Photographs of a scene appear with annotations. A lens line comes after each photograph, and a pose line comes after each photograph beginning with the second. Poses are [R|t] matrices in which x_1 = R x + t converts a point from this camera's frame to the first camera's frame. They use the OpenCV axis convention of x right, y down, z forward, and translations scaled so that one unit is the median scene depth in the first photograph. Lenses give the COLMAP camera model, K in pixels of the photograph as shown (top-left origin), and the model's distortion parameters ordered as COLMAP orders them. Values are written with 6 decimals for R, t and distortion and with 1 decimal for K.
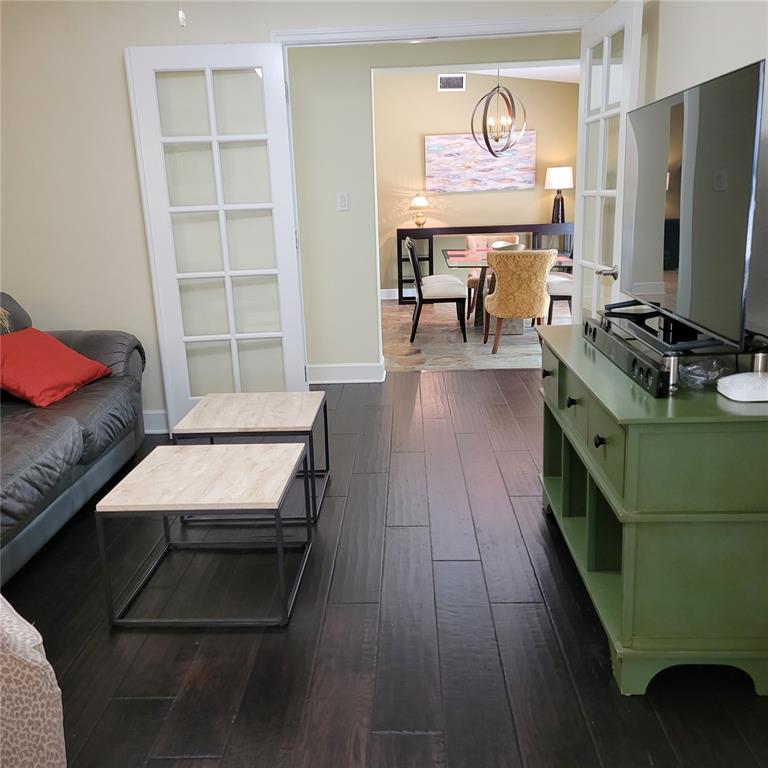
lens RADIAL K [[753.0, 0, 382.9], [0, 753.0, 373.5], [0, 0, 1]] dist [0.068716, 0.011242]
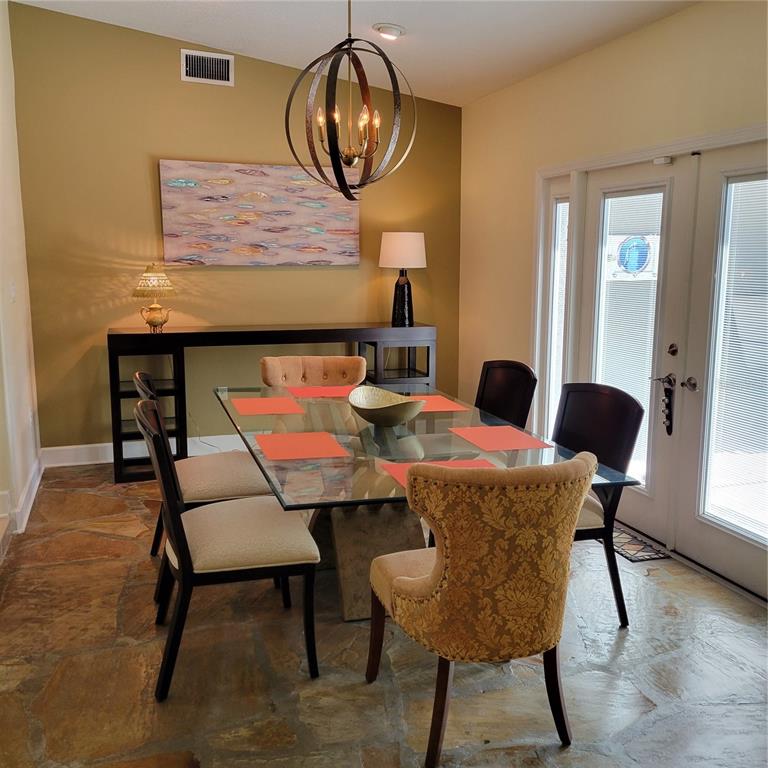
lens RADIAL K [[753.0, 0, 382.9], [0, 753.0, 373.5], [0, 0, 1]] dist [0.068716, 0.011242]
pose [[0.933100, -0.017360, 0.359197, 0.007099], [0.046816, 0.996198, -0.073470, -0.118133], [-0.356556, 0.085371, 0.930365, 0.462957]]
